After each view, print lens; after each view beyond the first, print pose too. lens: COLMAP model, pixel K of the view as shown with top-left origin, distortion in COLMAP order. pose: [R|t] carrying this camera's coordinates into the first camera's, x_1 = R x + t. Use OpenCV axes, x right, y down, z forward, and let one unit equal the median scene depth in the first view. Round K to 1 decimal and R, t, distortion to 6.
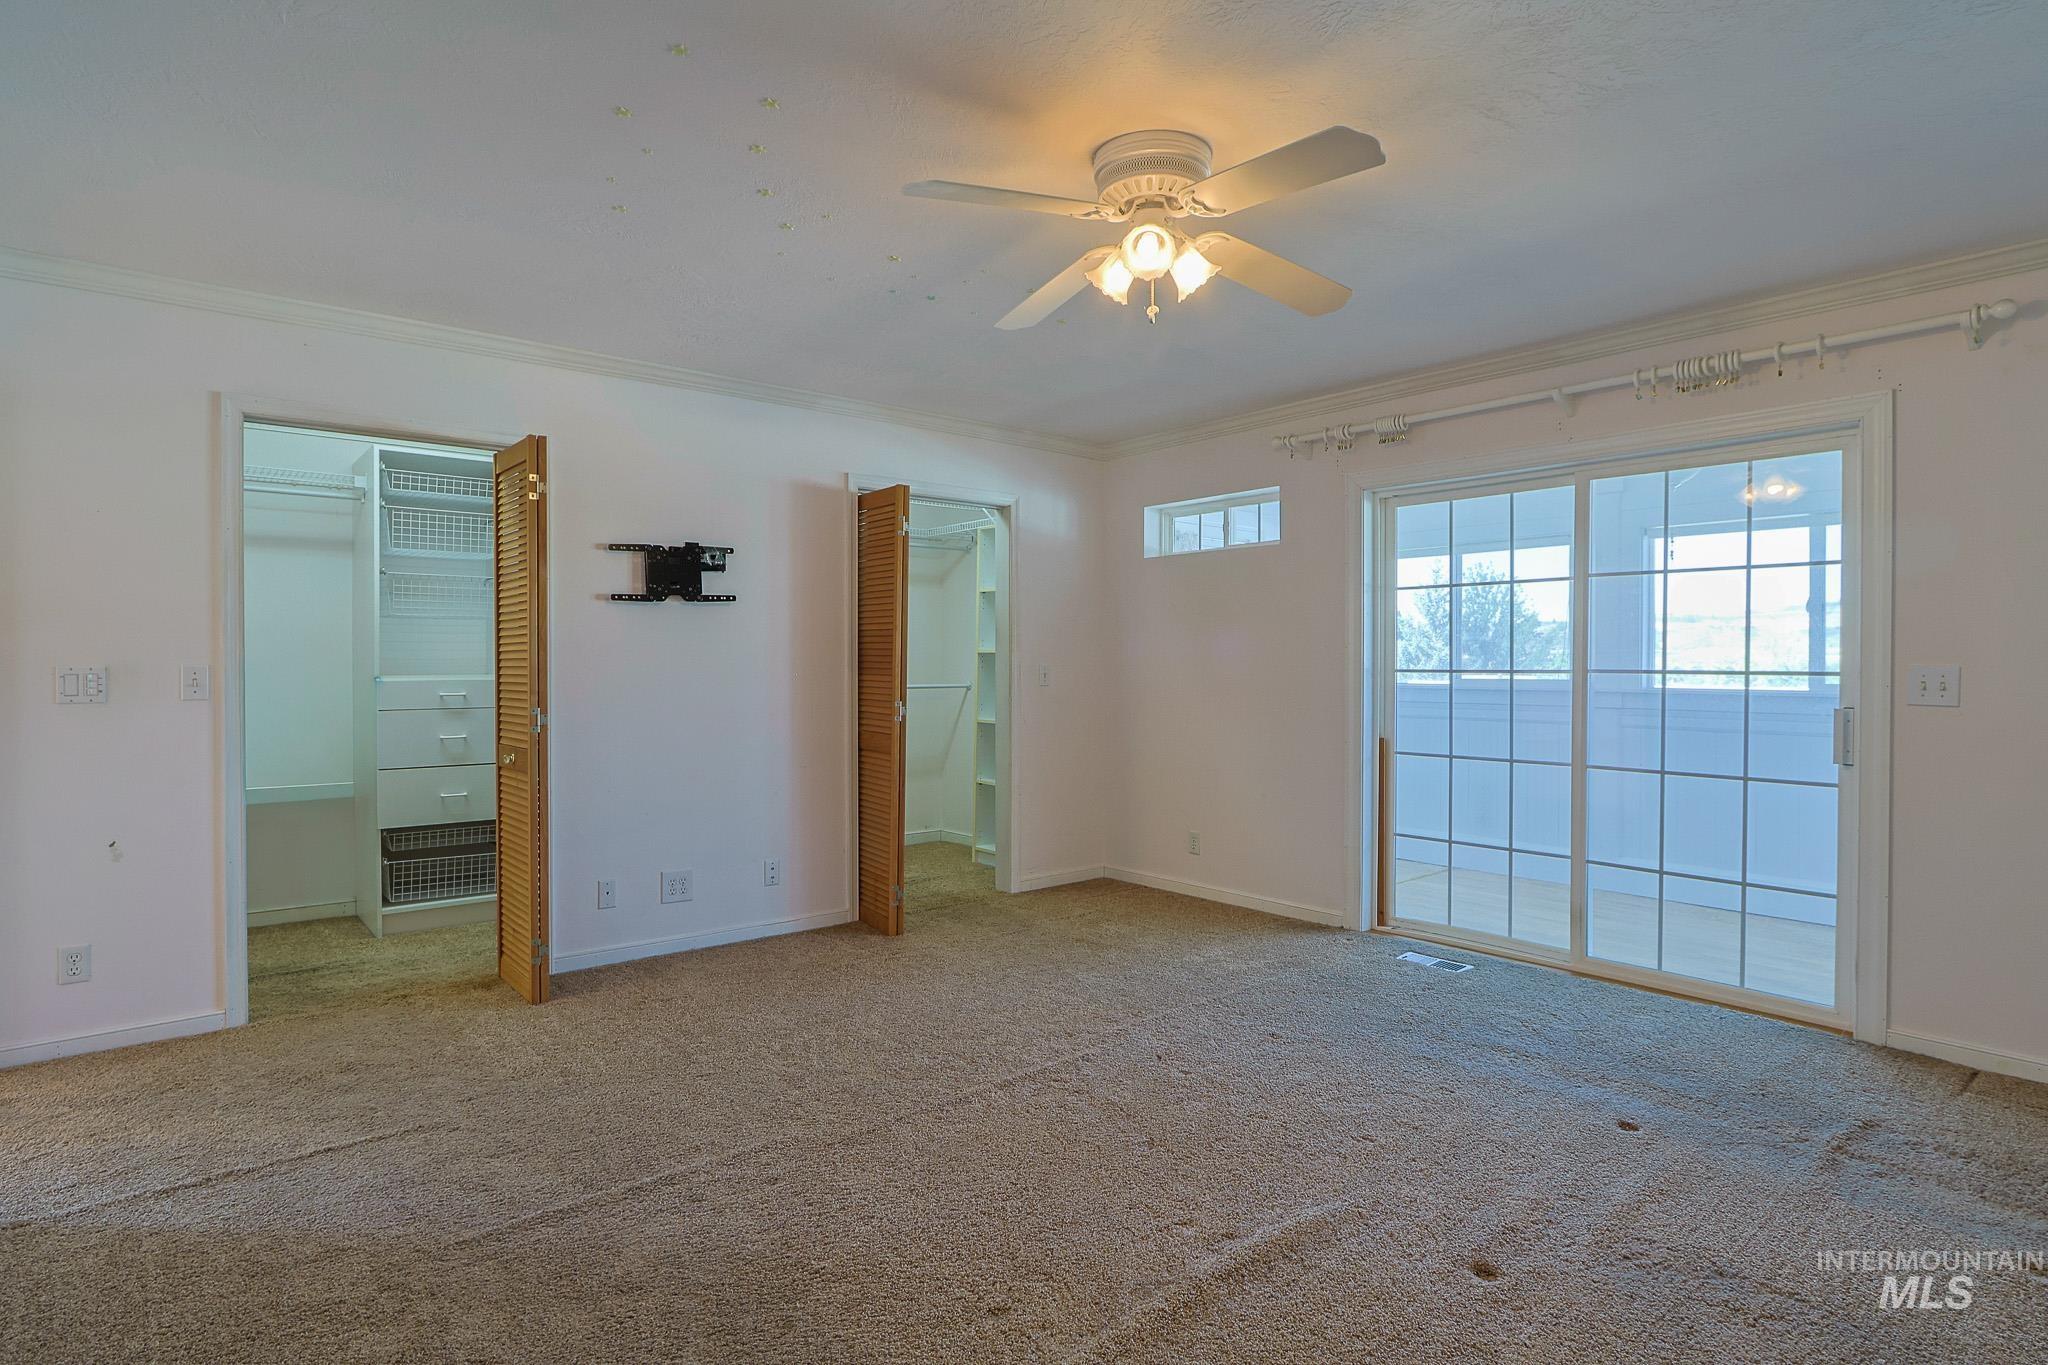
lens RADIAL K [[1135.9, 0, 1024.0], [0, 1135.9, 682.5], [0, 0, 1]] dist [0.053752, 0.000160]
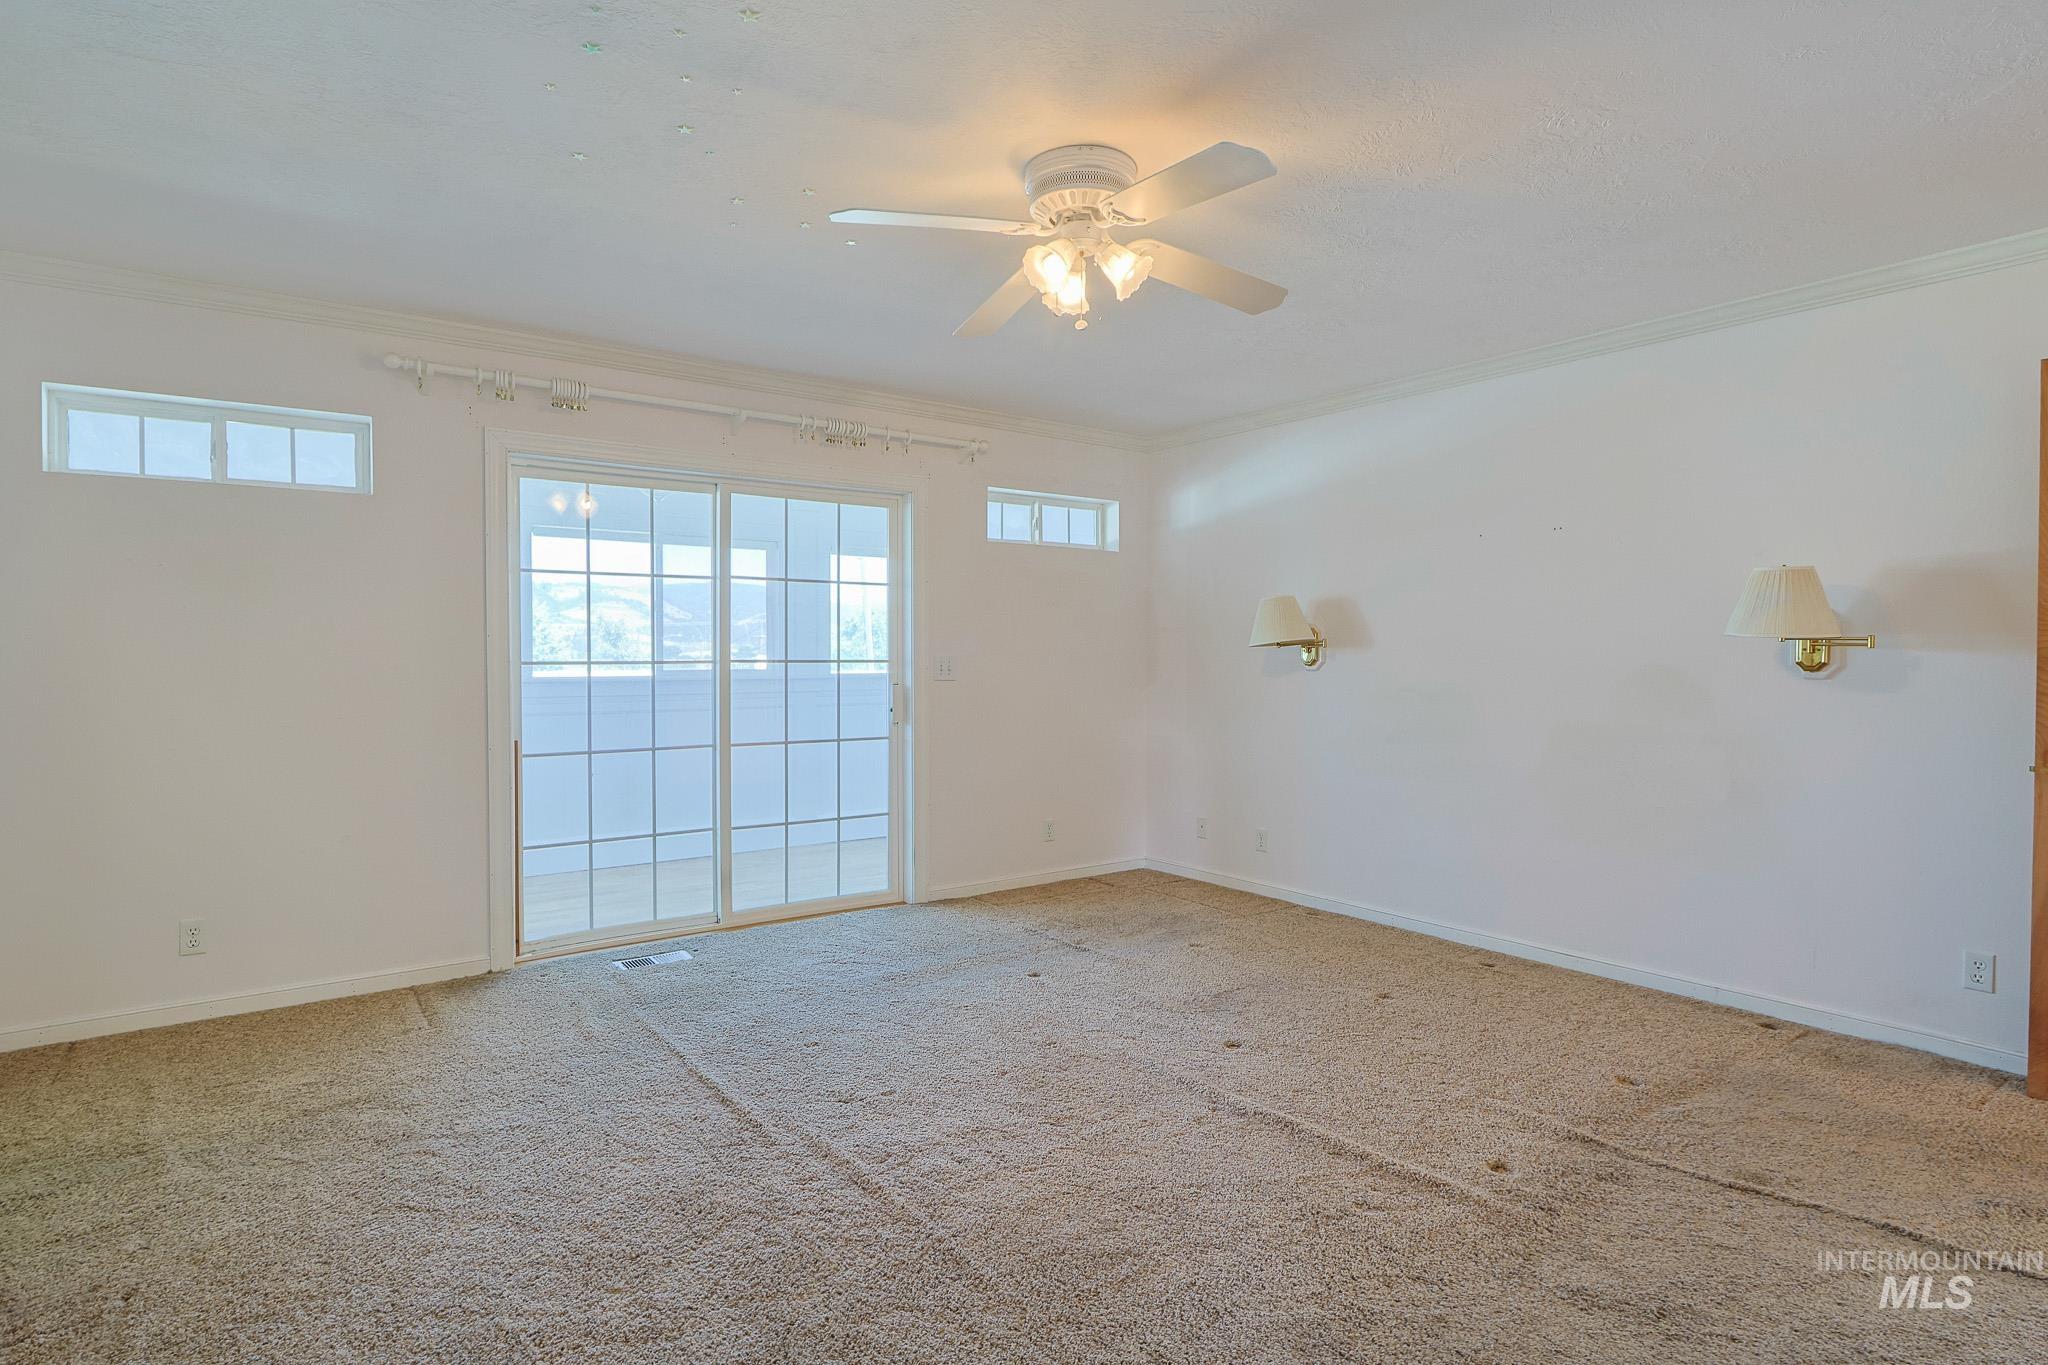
lens RADIAL K [[1072.6, 0, 1024.0], [0, 1072.6, 682.5], [0, 0, 1]] dist [-0.000126, 0.000370]
pose [[0.057535, -0.029231, 0.997915, -0.617461], [0.017814, 0.999442, 0.028249, -0.015556], [-0.998185, 0.016152, 0.058024, 0.733909]]
